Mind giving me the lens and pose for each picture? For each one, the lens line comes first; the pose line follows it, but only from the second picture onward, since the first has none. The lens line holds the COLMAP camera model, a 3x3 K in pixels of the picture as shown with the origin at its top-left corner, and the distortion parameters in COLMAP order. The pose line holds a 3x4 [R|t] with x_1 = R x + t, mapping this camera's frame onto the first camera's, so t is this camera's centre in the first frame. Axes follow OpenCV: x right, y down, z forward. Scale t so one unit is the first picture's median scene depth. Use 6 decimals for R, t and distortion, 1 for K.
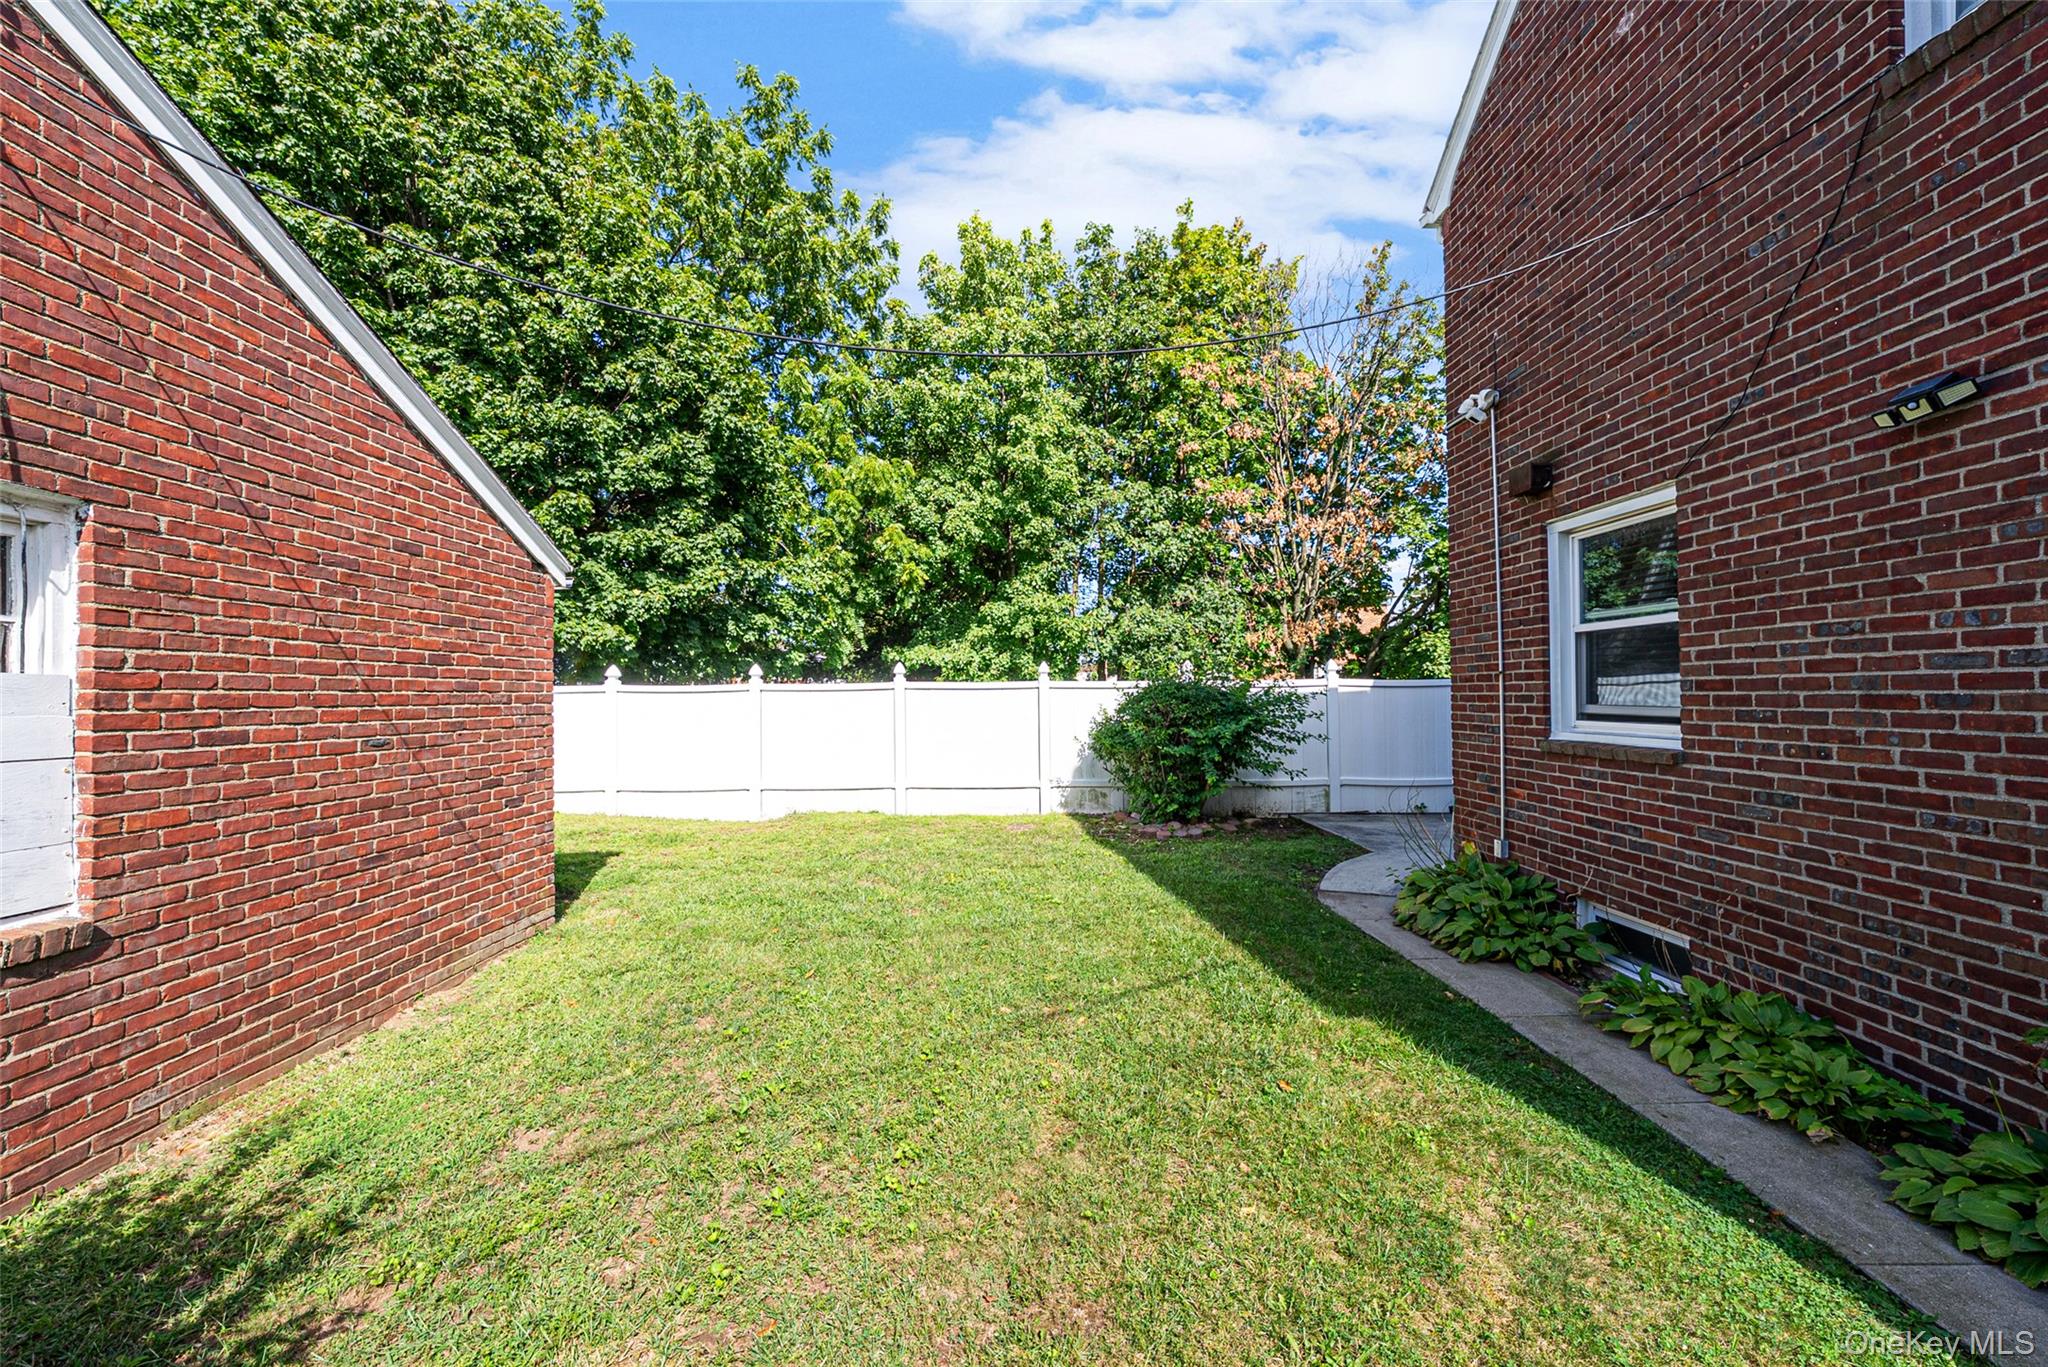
lens RADIAL K [[760.9, 0, 1015.2], [0, 760.9, 688.8], [0, 0, 1]] dist [0.000851, -0.000372]
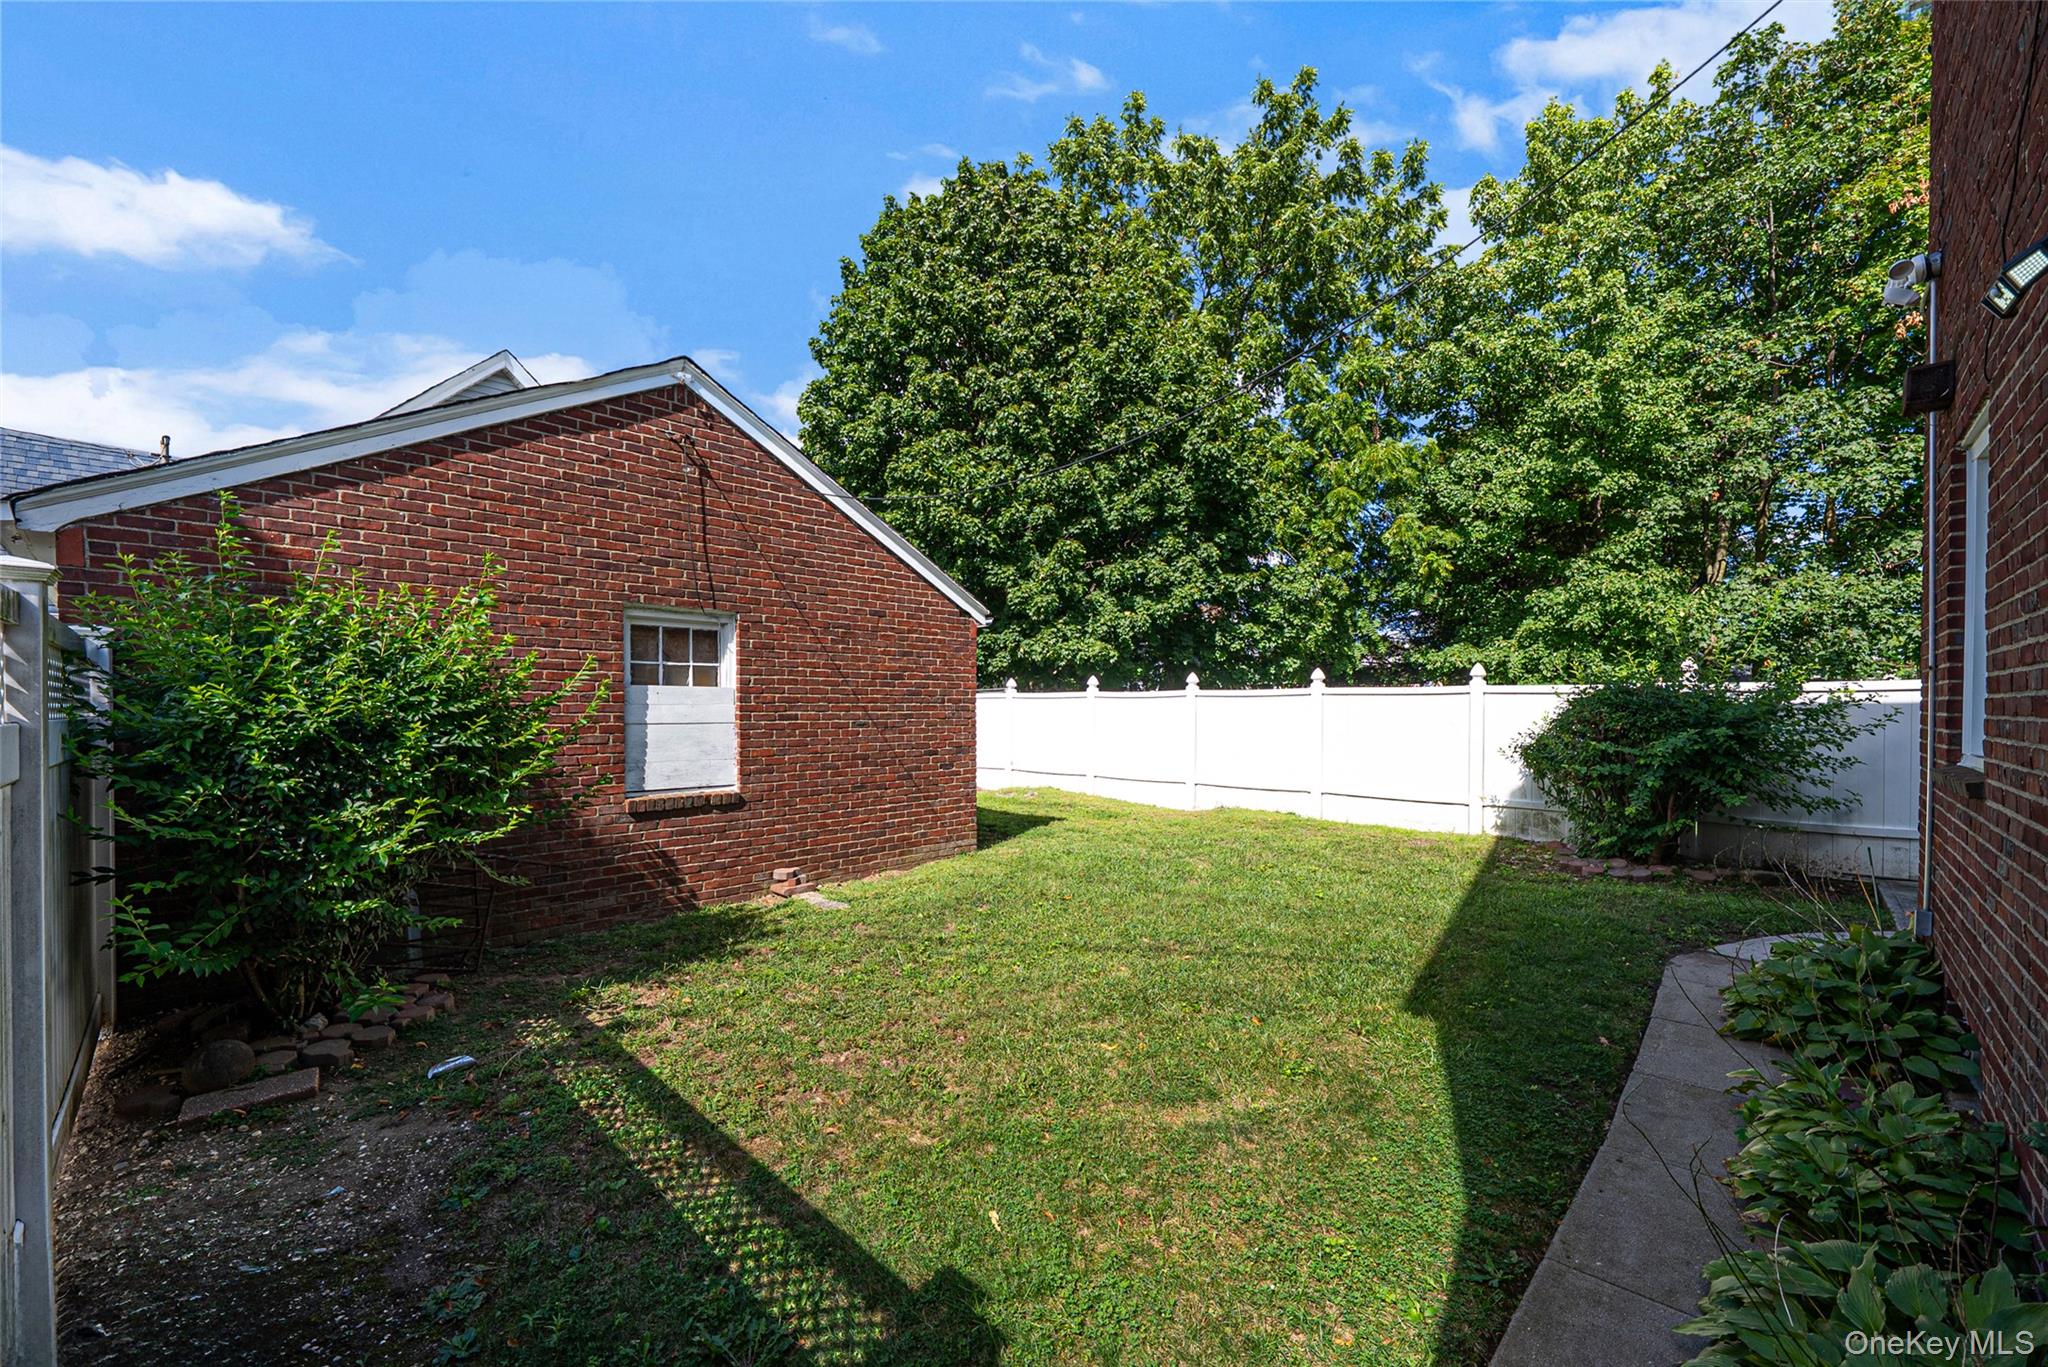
lens RADIAL K [[808.8, 0, 1005.2], [0, 808.8, 718.7], [0, 0, 1]] dist [0.001030, 0.000047]
pose [[0.720957, 0.021245, -0.692654, 0.263559], [-0.000891, 0.999558, 0.029731, 0.000835], [0.692979, -0.020818, 0.720657, -0.052876]]
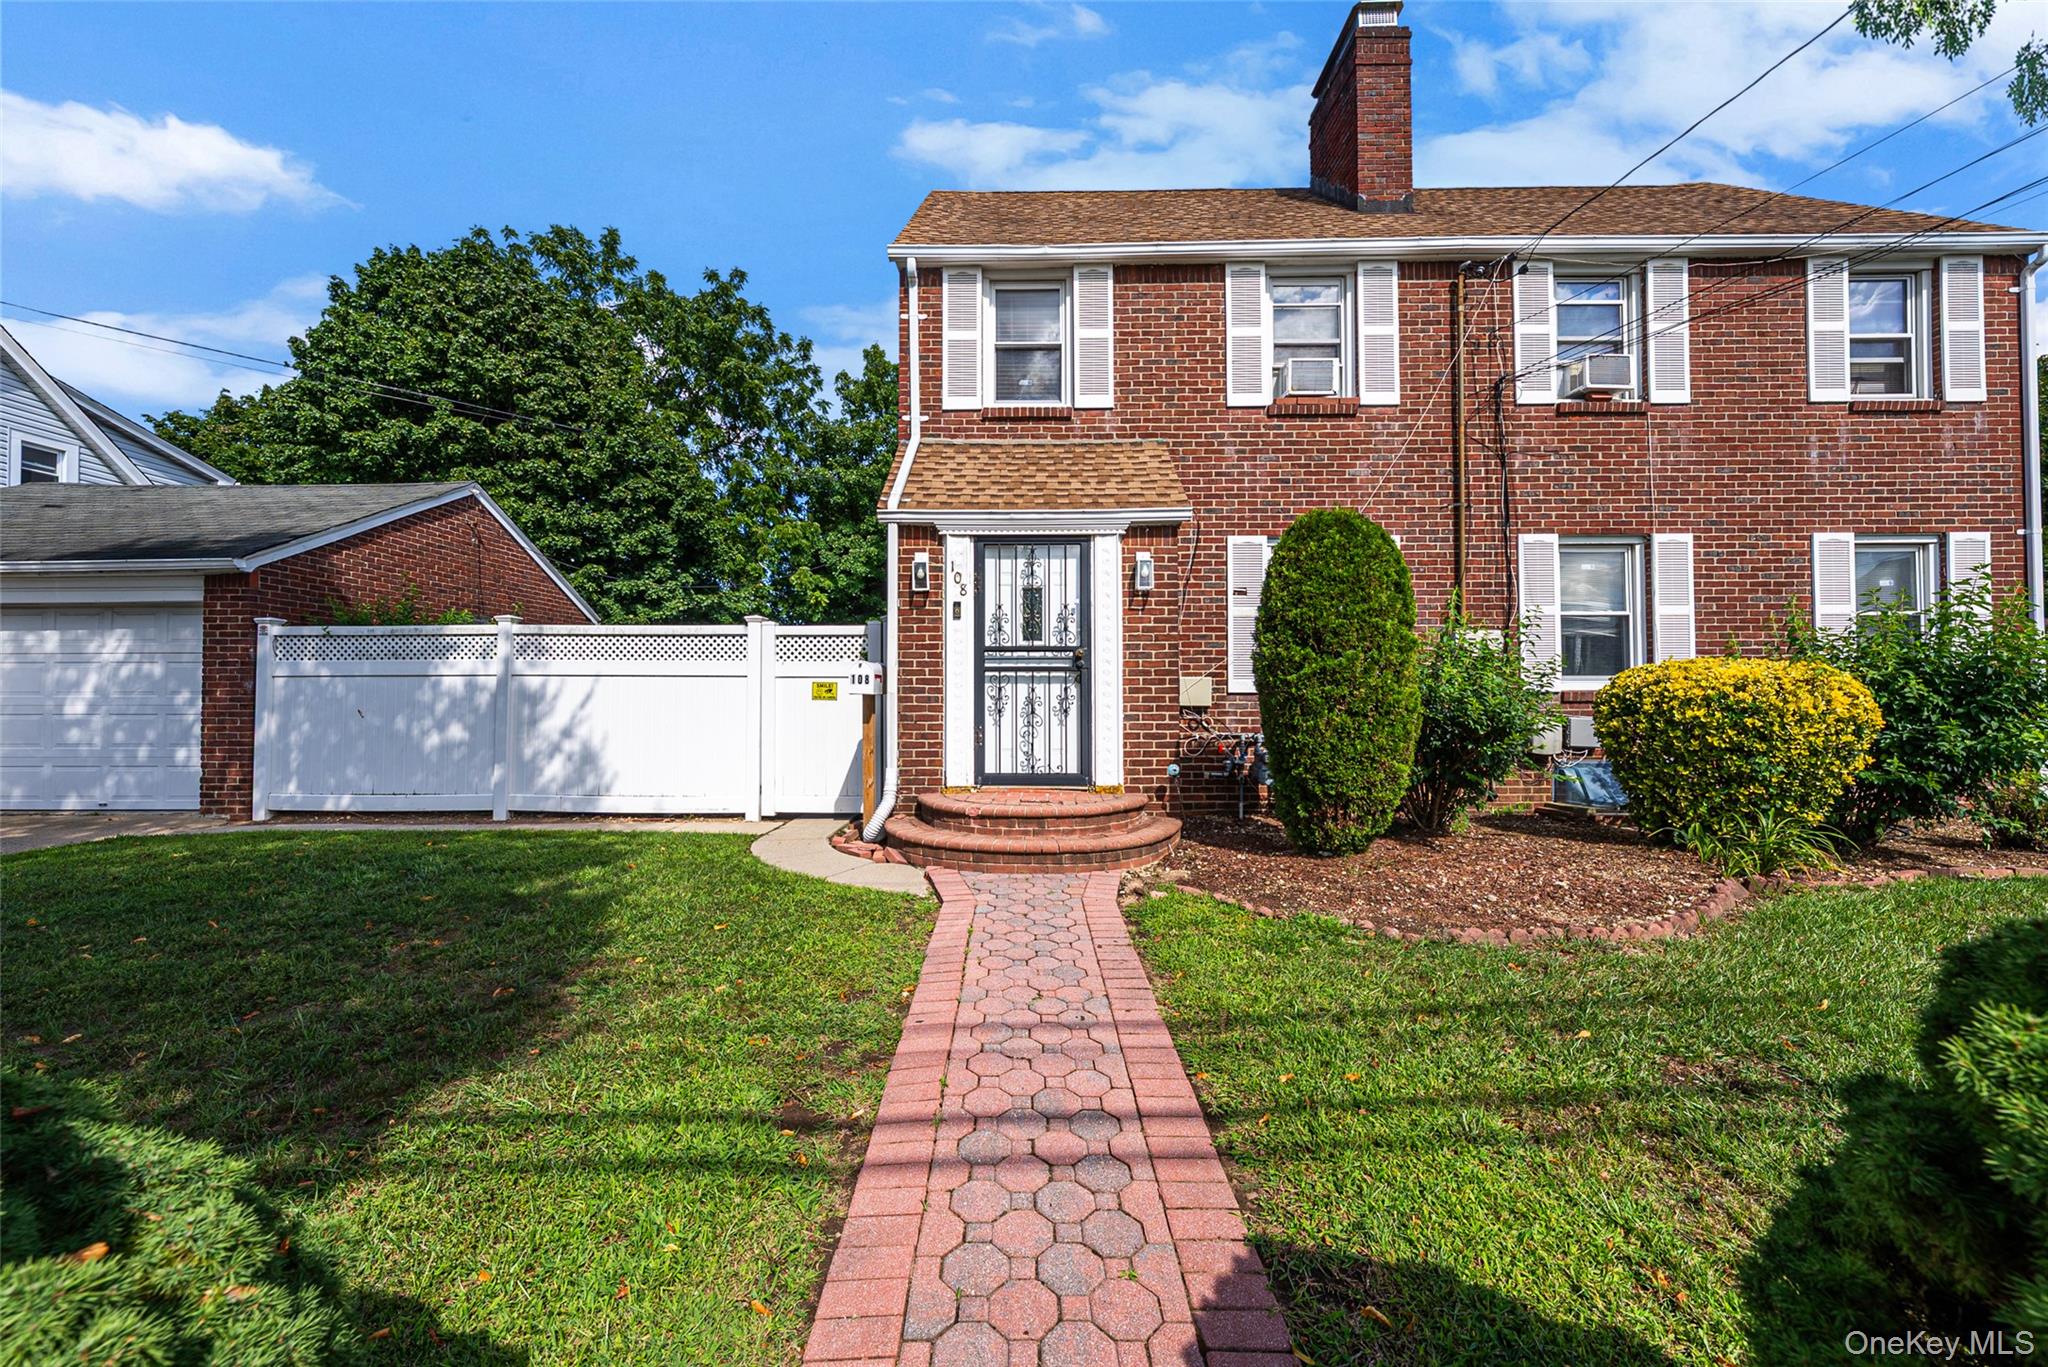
lens RADIAL K [[760.9, 0, 1023.3], [0, 760.9, 679.7], [0, 0, 1]] dist [0.000851, -0.000372]
pose [[0.999989, 0.004599, 0.000601, 0.434040], [-0.004593, 0.999950, -0.008873, 0.033378], [-0.000642, 0.008870, 0.999960, -0.803721]]
